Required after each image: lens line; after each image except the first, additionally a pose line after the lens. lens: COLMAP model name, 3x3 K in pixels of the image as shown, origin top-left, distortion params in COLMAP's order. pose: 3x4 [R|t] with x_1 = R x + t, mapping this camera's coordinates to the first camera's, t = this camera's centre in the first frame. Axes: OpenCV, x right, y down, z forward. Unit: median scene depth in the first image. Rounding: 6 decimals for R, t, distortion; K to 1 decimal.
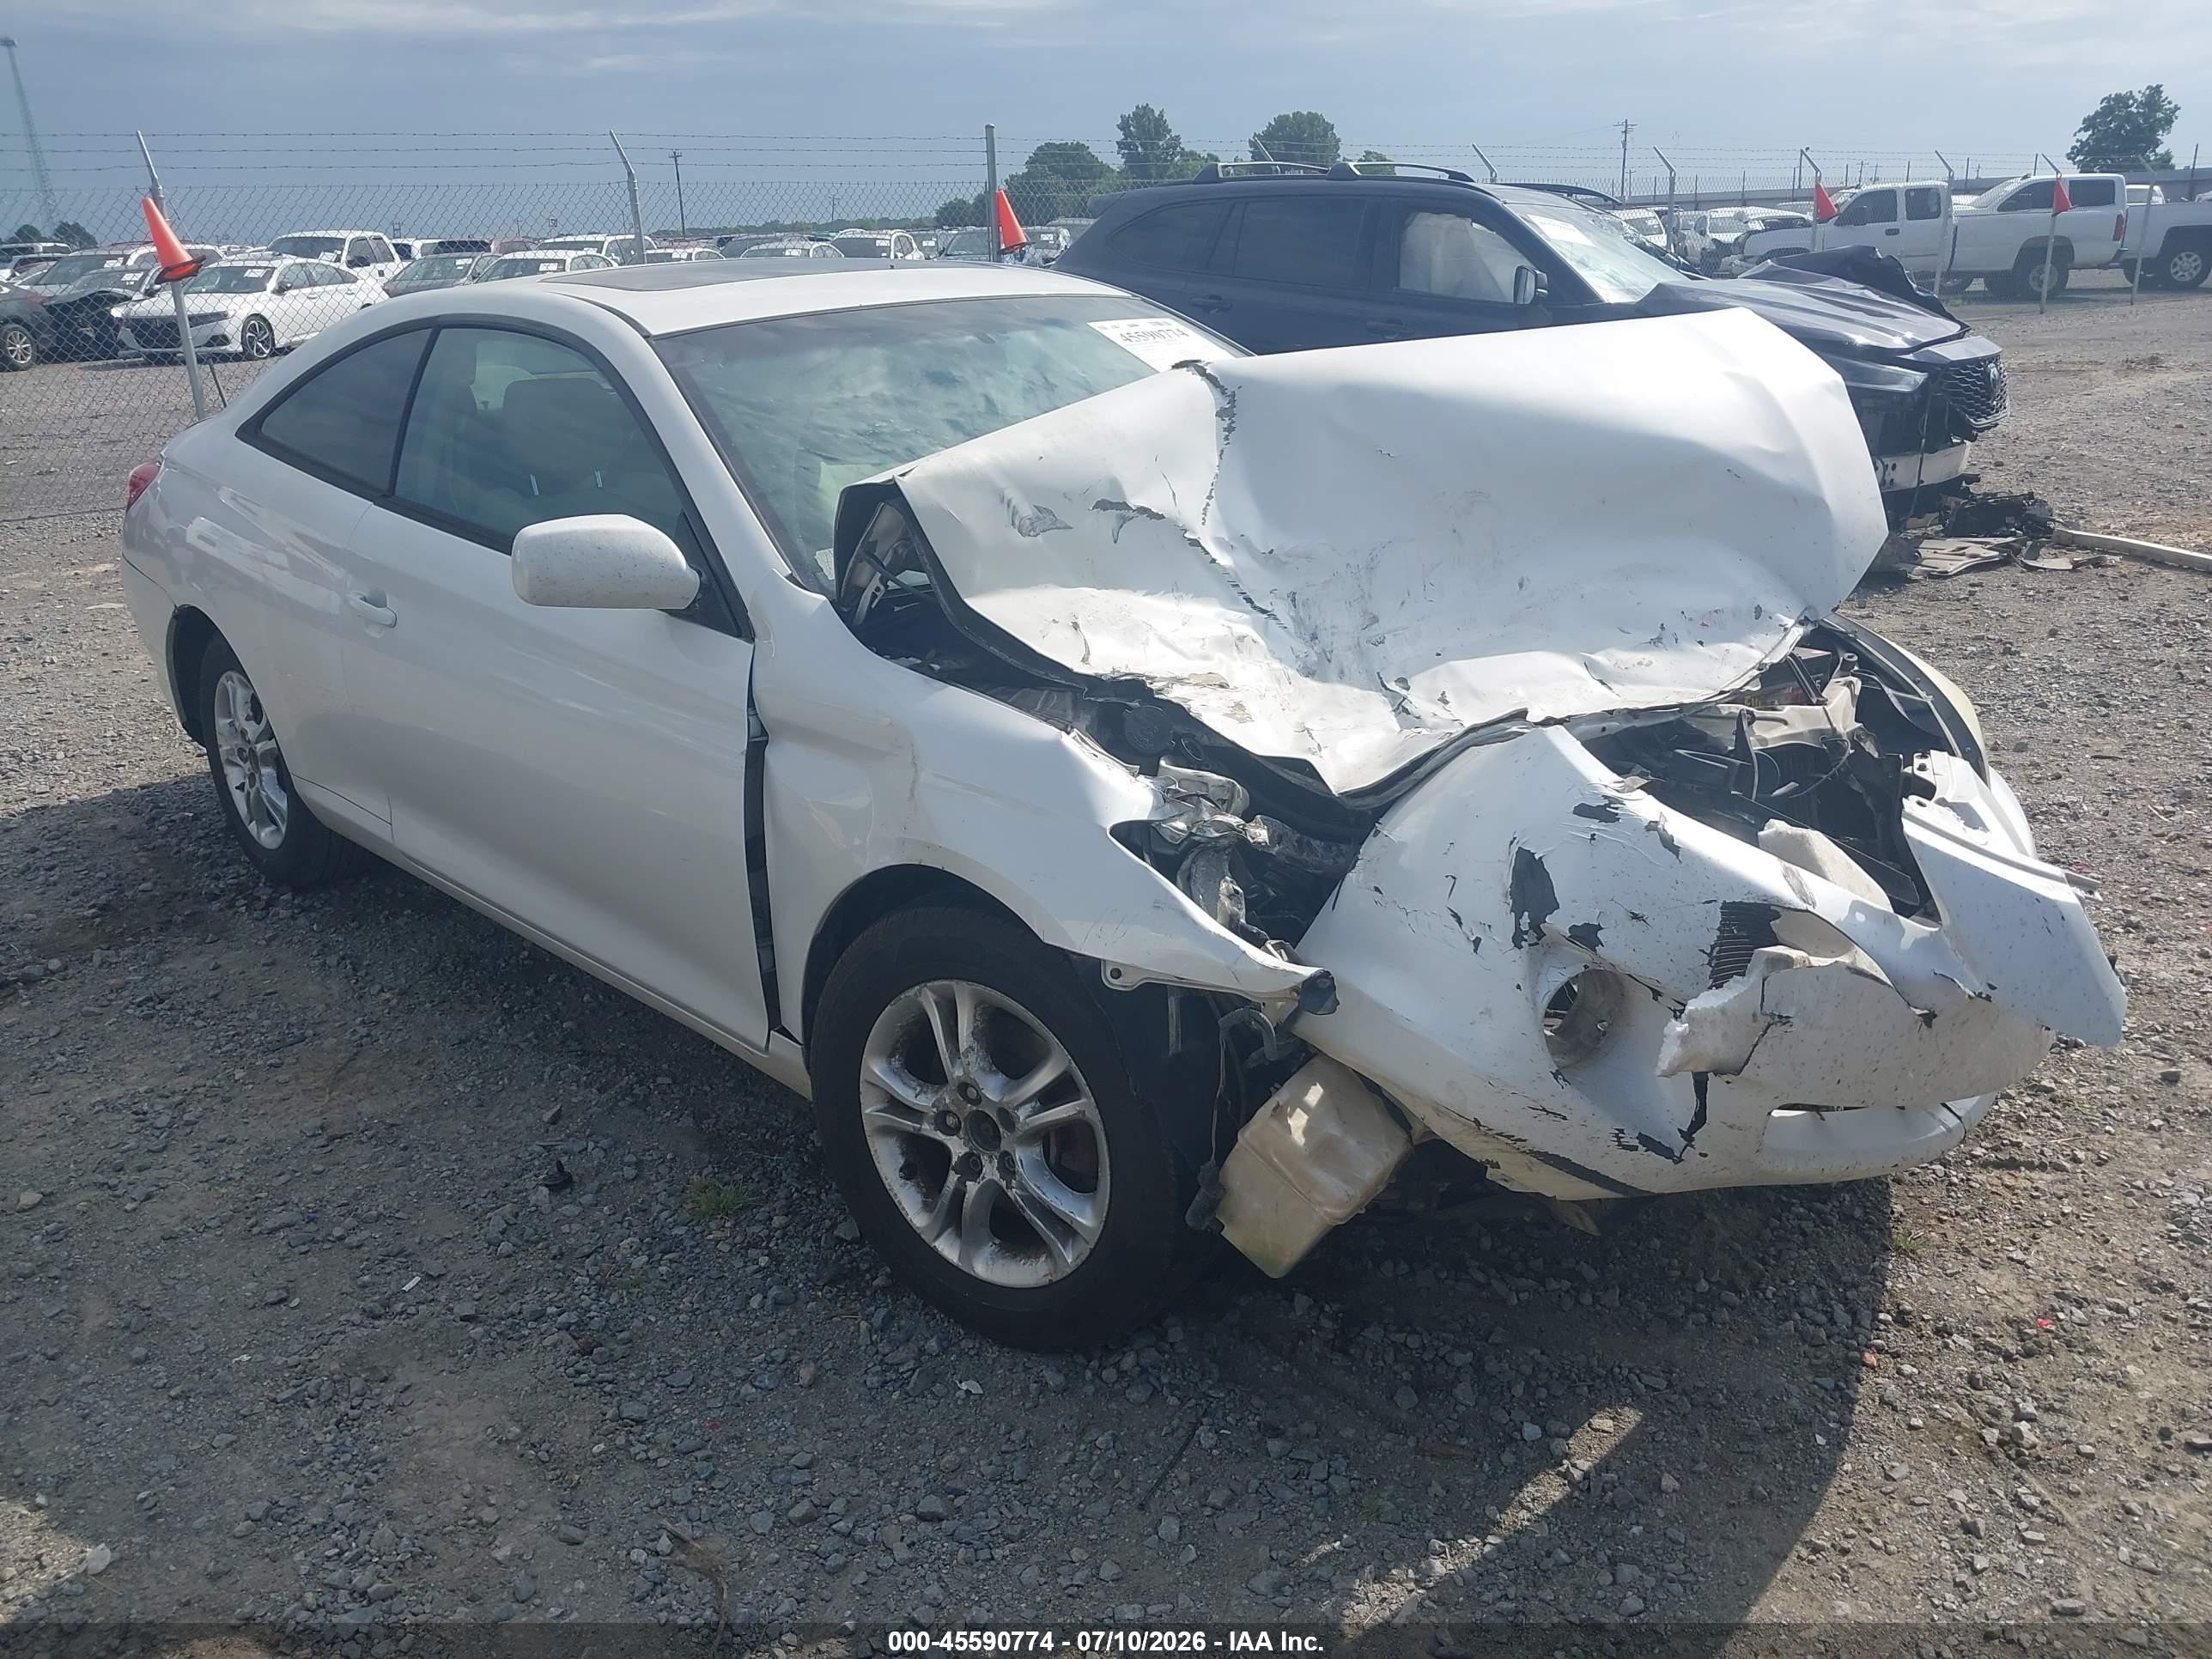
lens RADIAL K [[1767.5, 0, 1134.3], [0, 1767.5, 834.8], [0, 0, 1]] dist [0.011276, -0.003184]
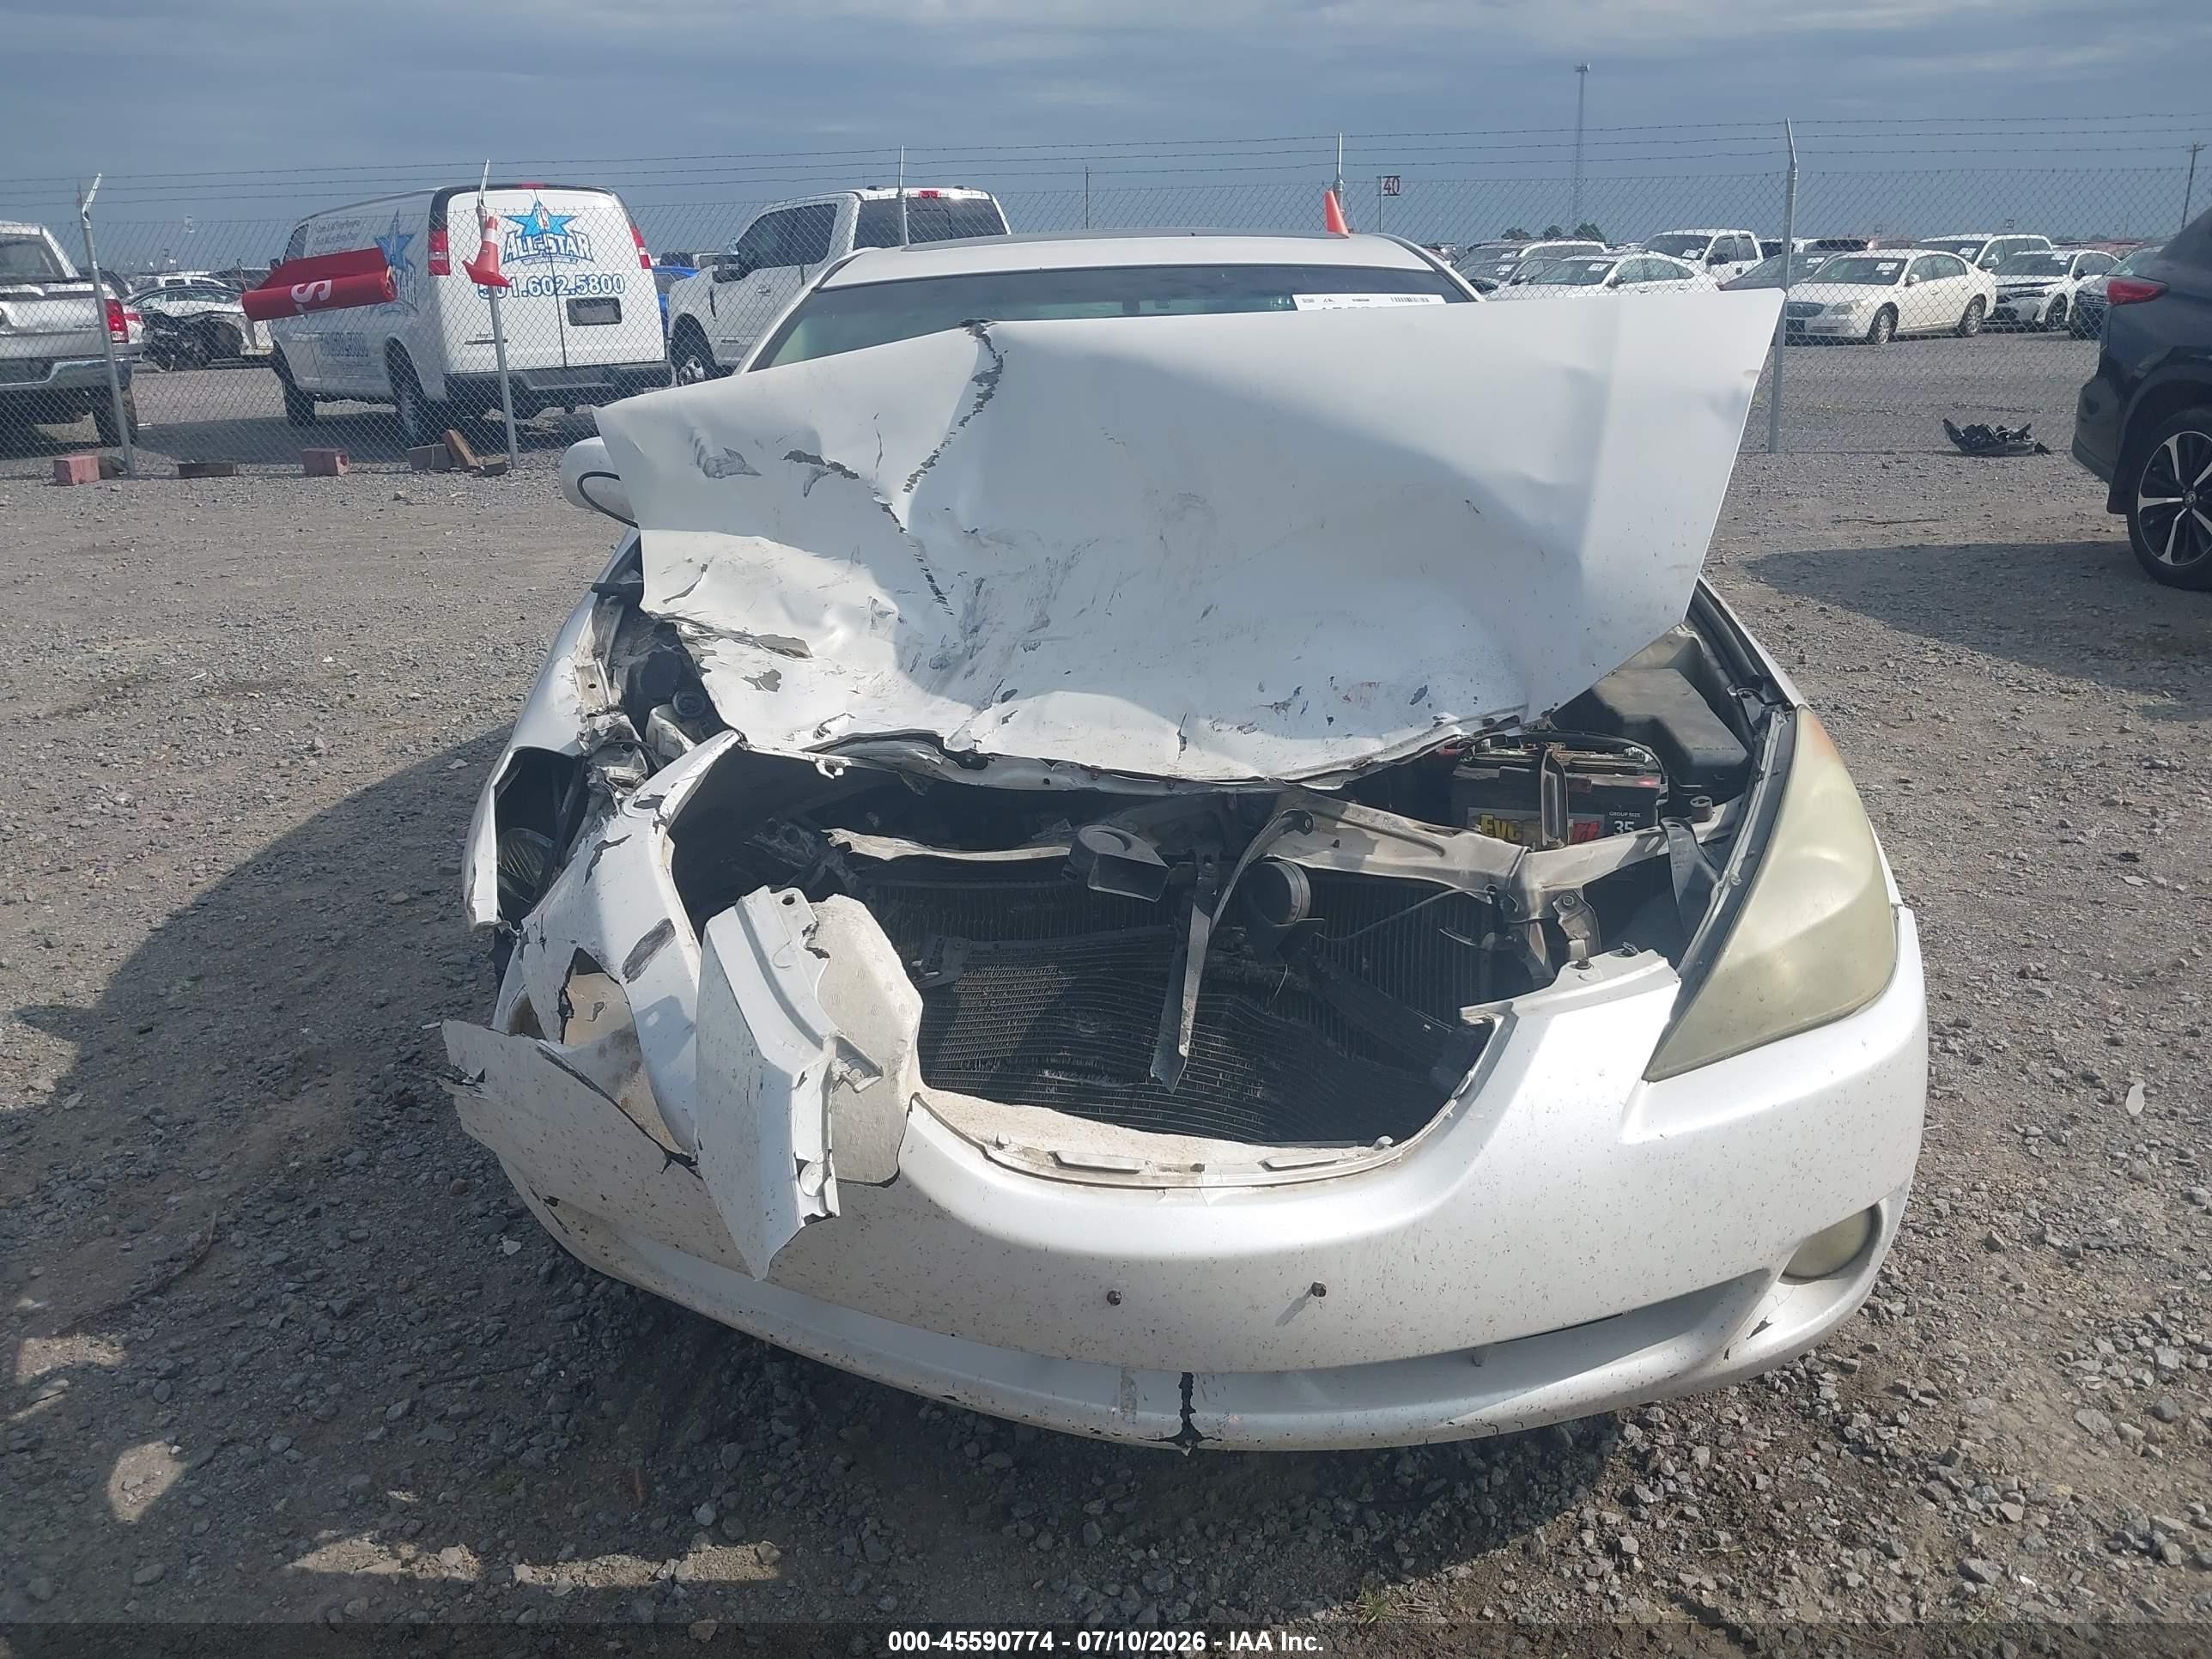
lens RADIAL K [[1767.5, 0, 1134.3], [0, 1767.5, 834.8], [0, 0, 1]] dist [0.011276, -0.003184]
pose [[0.725775, 0.231063, -0.647966, 0.781779], [-0.232072, 0.968927, 0.085577, -0.108481], [0.647606, 0.088265, 0.756846, 0.391216]]
